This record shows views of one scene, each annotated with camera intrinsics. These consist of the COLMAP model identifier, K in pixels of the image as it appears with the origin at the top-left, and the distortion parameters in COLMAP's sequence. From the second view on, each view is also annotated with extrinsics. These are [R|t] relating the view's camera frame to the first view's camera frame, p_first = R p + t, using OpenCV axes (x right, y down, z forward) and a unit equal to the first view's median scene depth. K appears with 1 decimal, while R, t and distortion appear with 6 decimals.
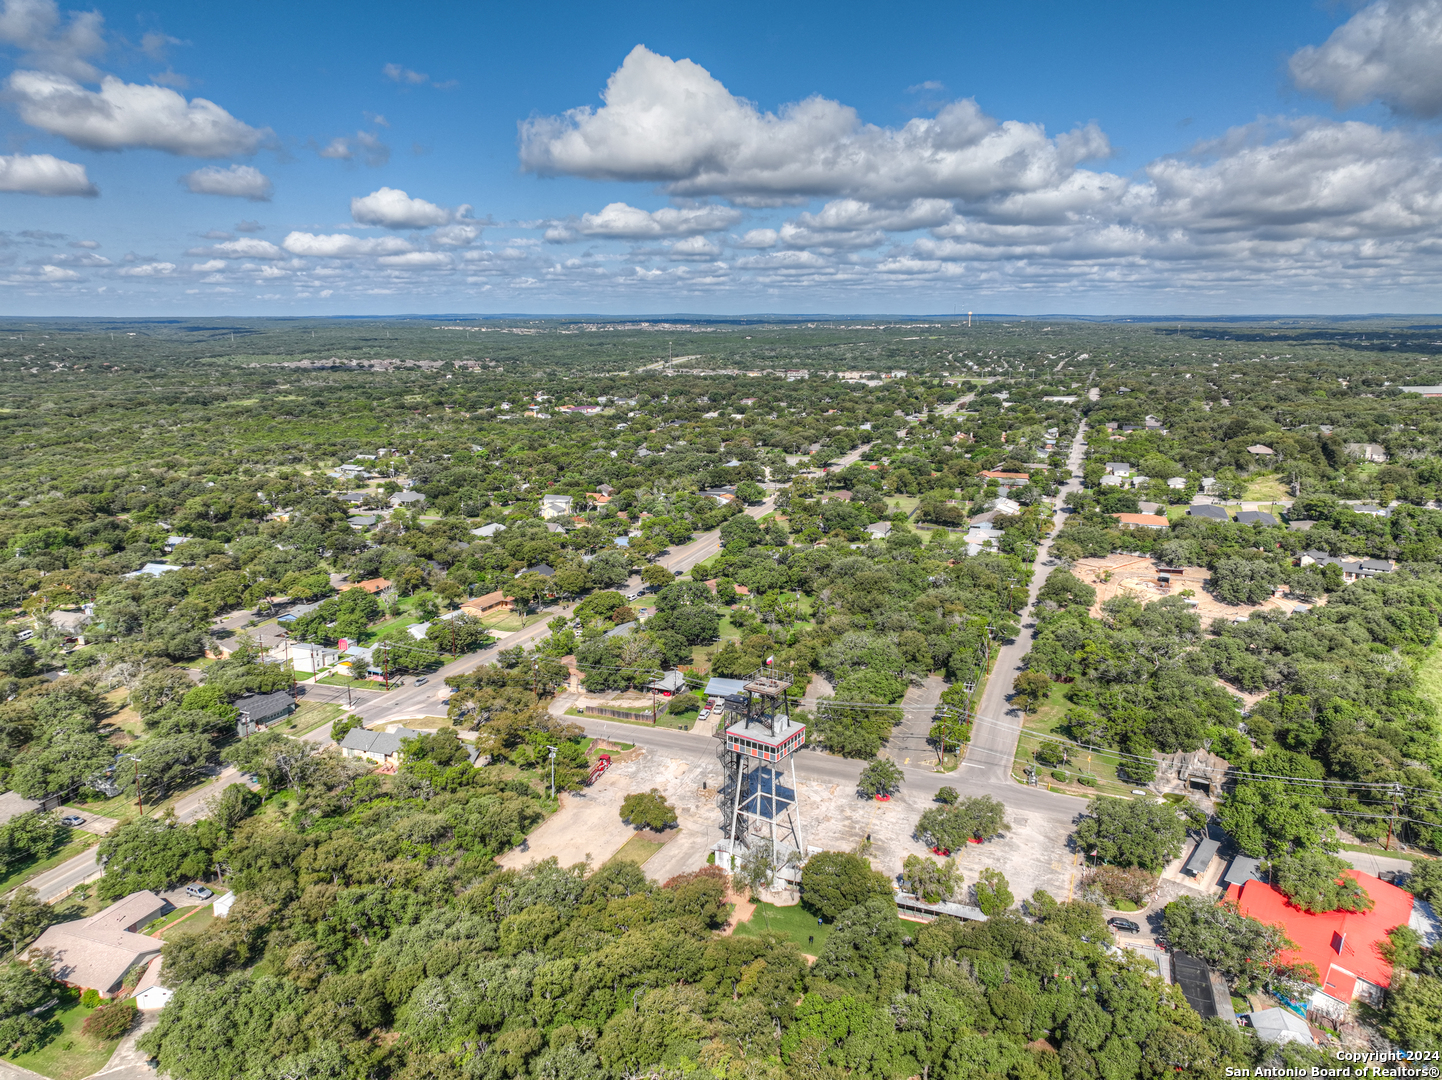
lens RADIAL K [[1014.2, 0, 724.3], [0, 1014.2, 528.7], [0, 0, 1]] dist [-0.002525, 0.018485]
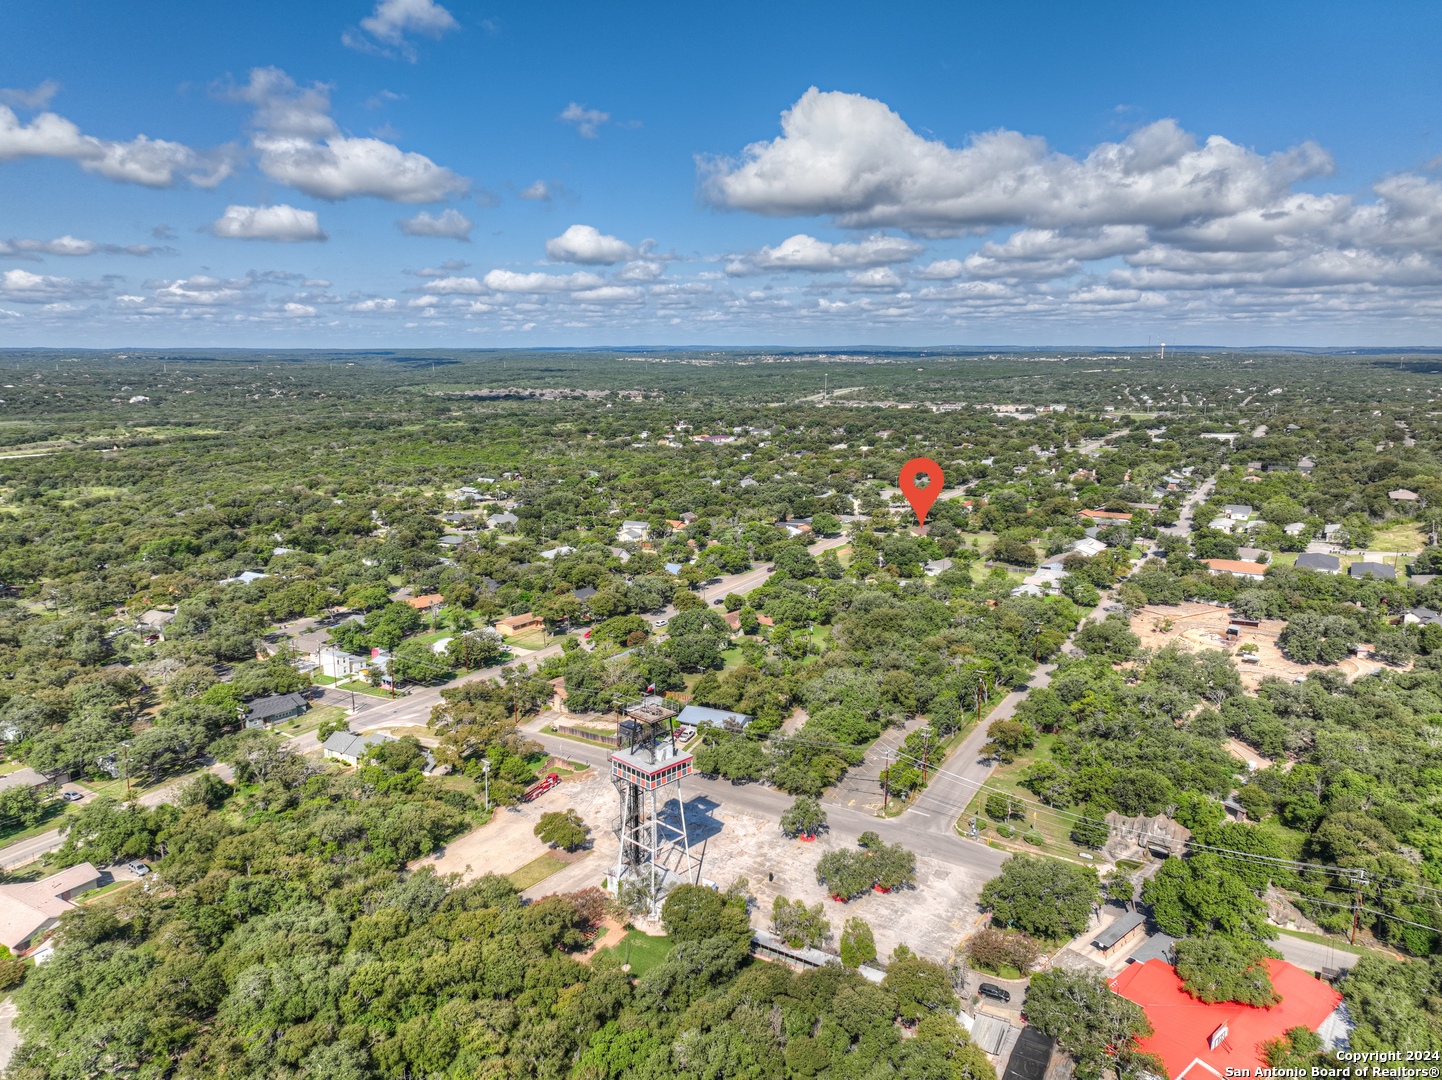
lens RADIAL K [[1013.4, 0, 721.0], [0, 1013.4, 540.0], [0, 0, 1]] dist [-0.002256, 0.018896]
pose [[0.983769, 0.033735, -0.176239, 0.114069], [-0.037143, 0.999181, -0.016069, -0.001069], [0.175552, 0.022354, 0.984216, 0.009431]]
